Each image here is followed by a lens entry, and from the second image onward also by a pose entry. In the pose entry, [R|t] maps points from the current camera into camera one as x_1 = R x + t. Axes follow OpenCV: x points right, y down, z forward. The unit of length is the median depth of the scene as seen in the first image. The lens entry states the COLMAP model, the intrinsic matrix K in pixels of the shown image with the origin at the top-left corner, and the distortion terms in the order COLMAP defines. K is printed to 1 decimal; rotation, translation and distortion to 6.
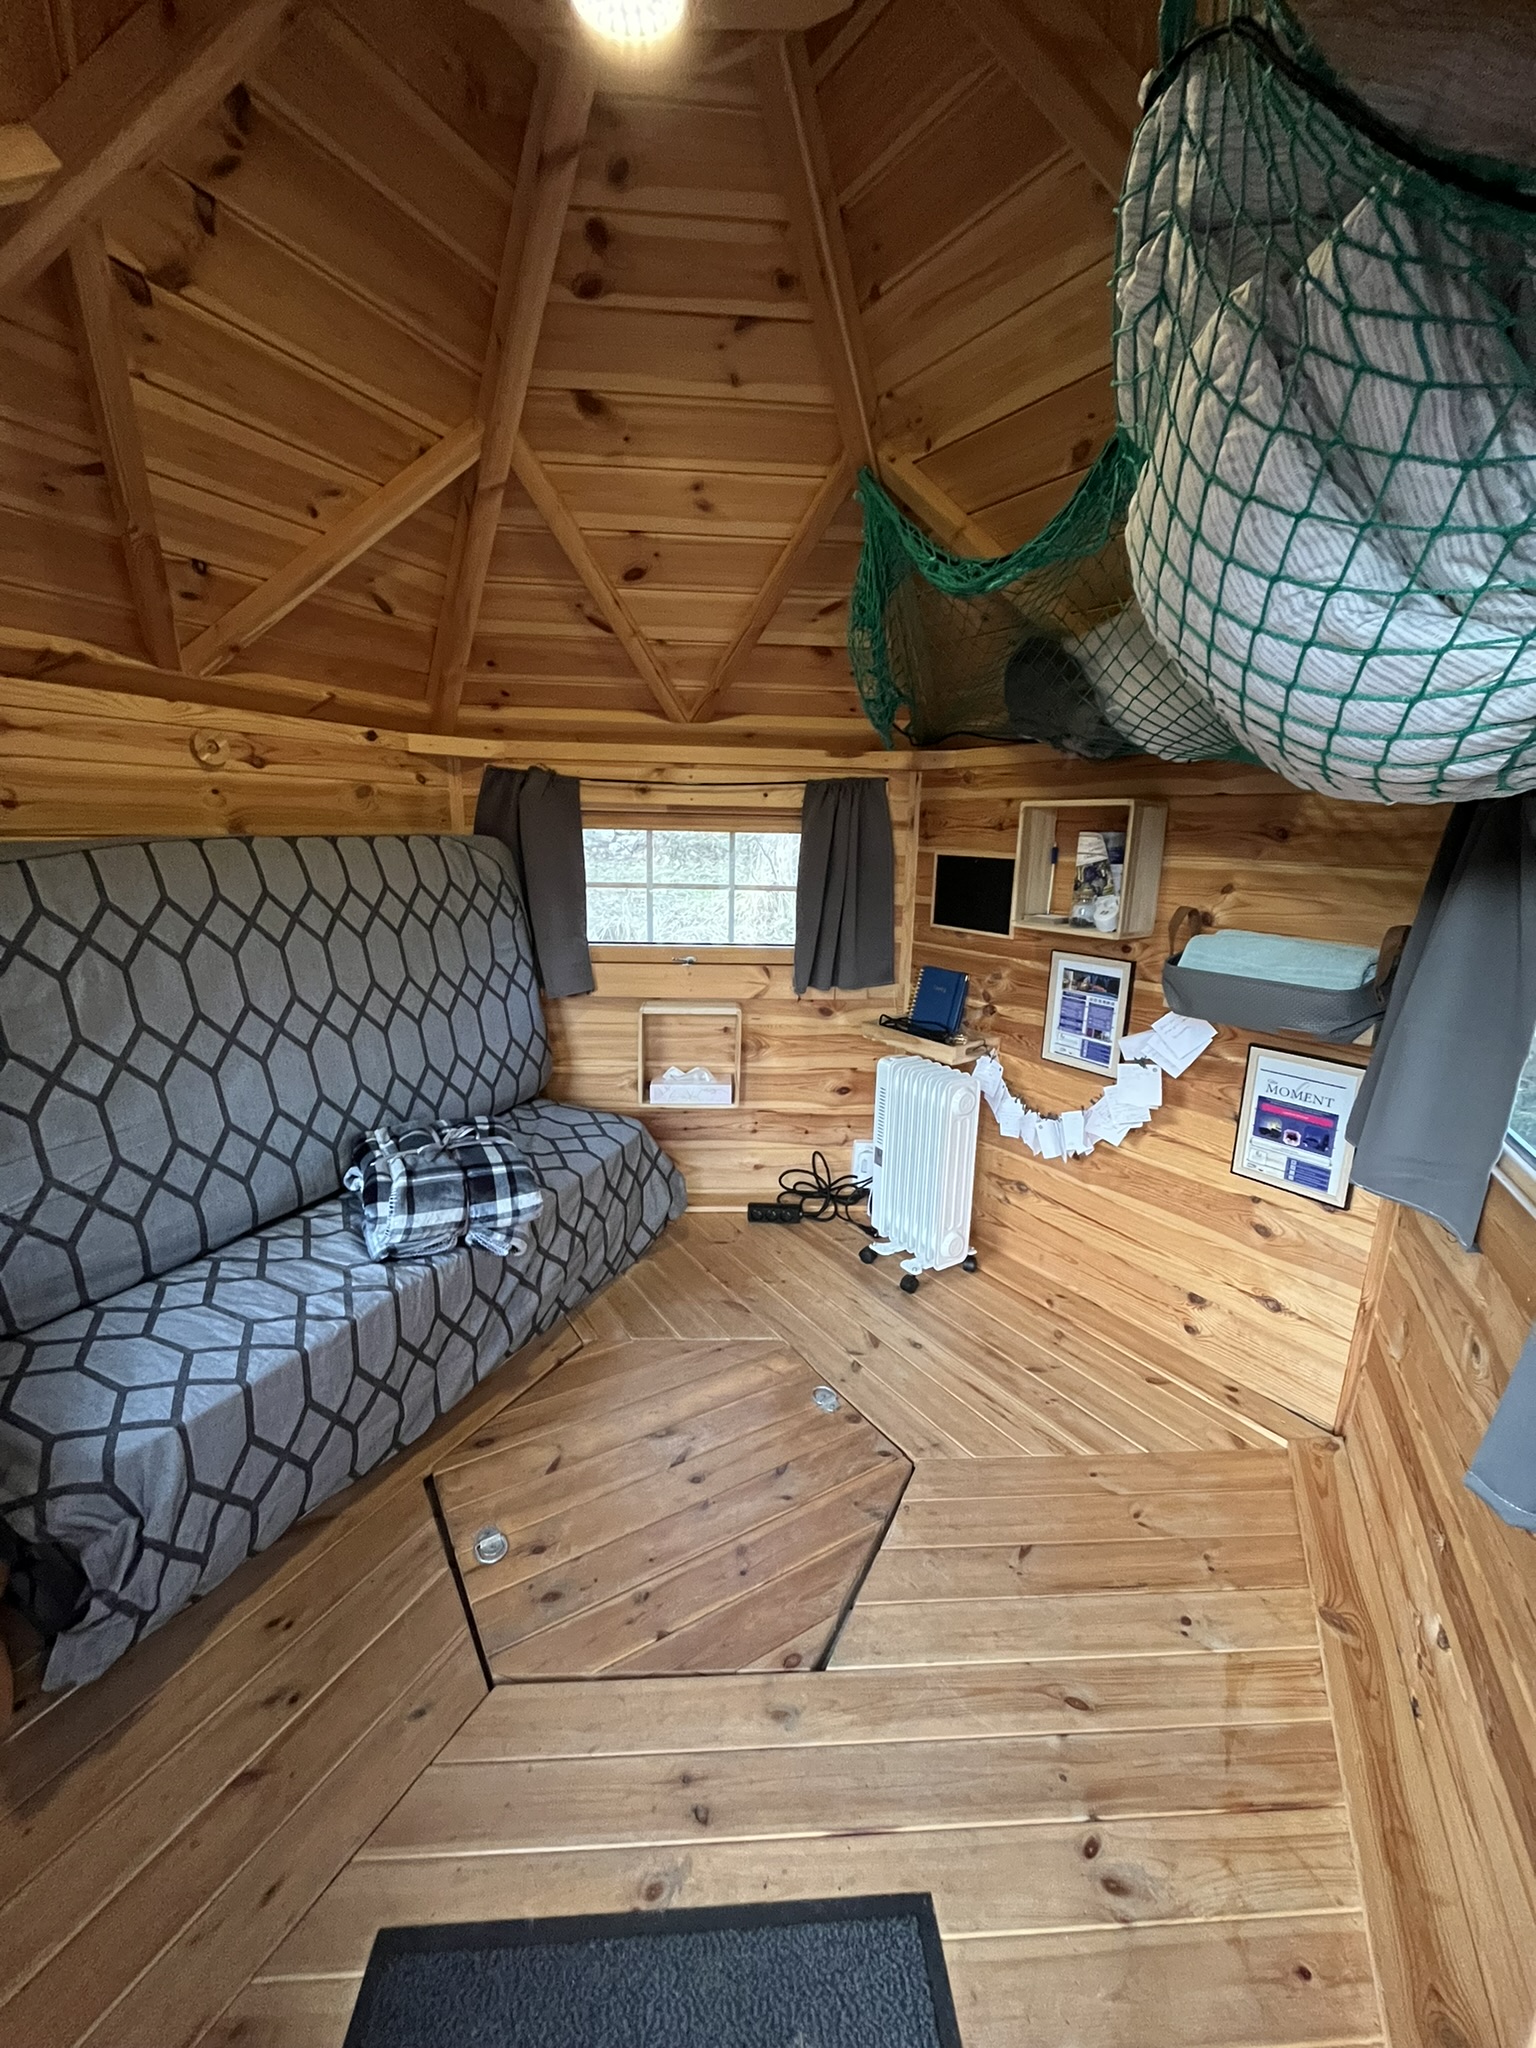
lens RADIAL K [[833.9, 0, 777.2], [0, 833.9, 1012.1], [0, 0, 1]] dist [-0.003189, 0.000206]
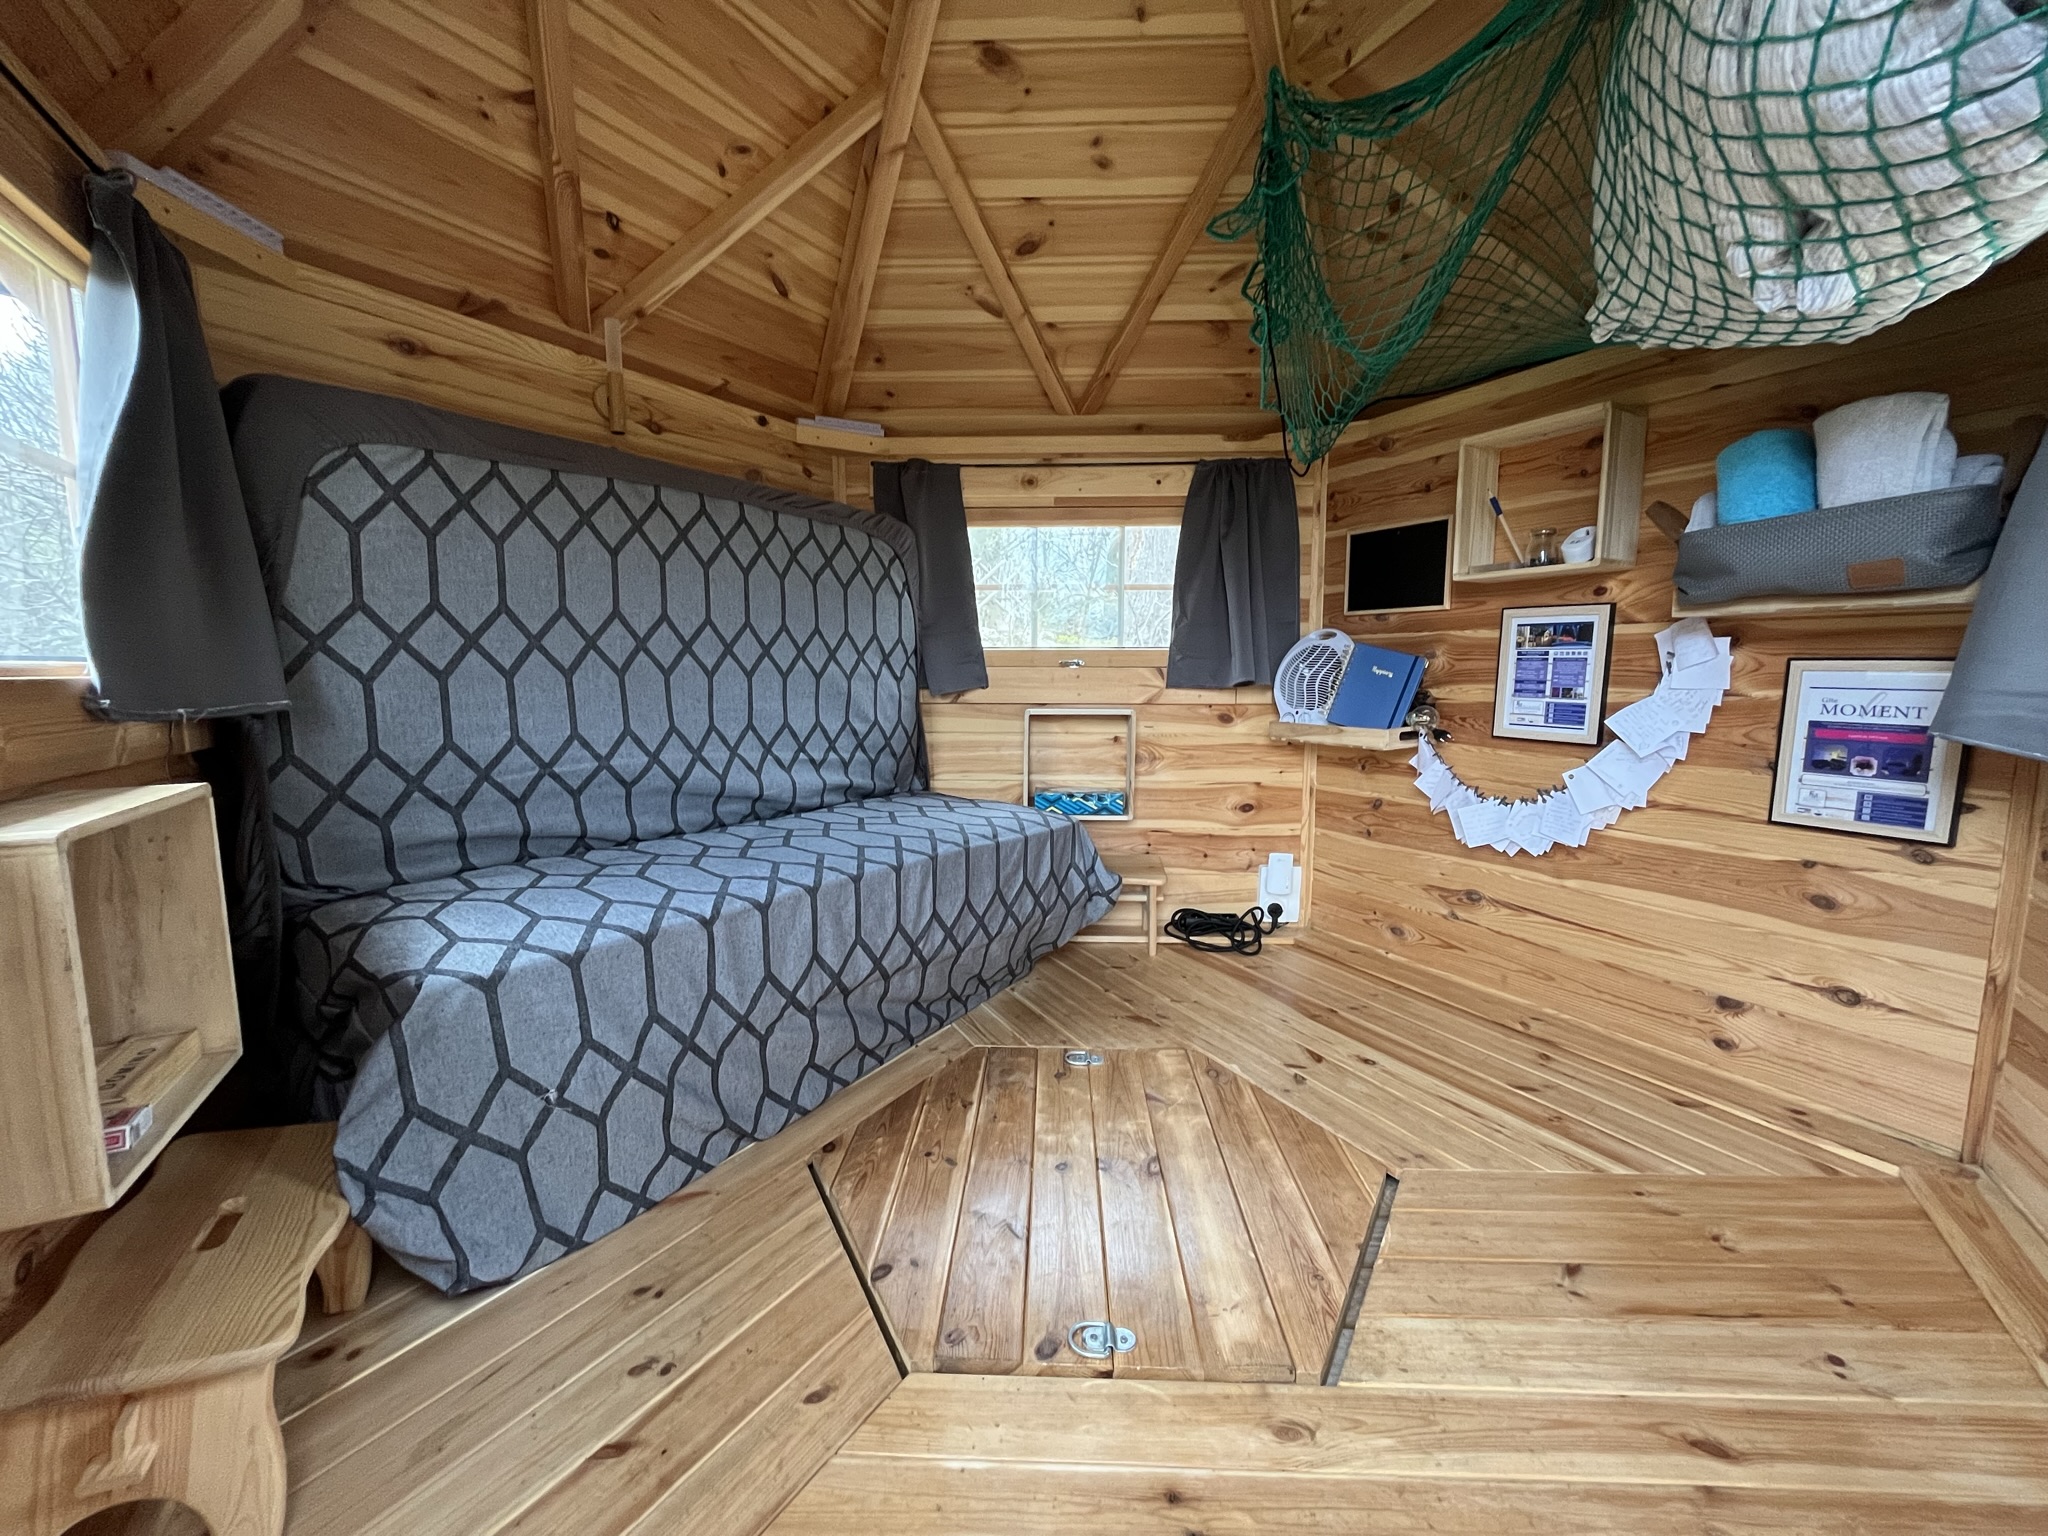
lens RADIAL K [[837.0, 0, 1025.9], [0, 837.0, 770.3], [0, 0, 1]] dist [0.000243, 0.000629]
pose [[0.994963, -0.013475, -0.099330, -0.083129], [0.002166, 0.993582, -0.113095, 0.193044], [0.100216, 0.112311, 0.988607, 0.096276]]
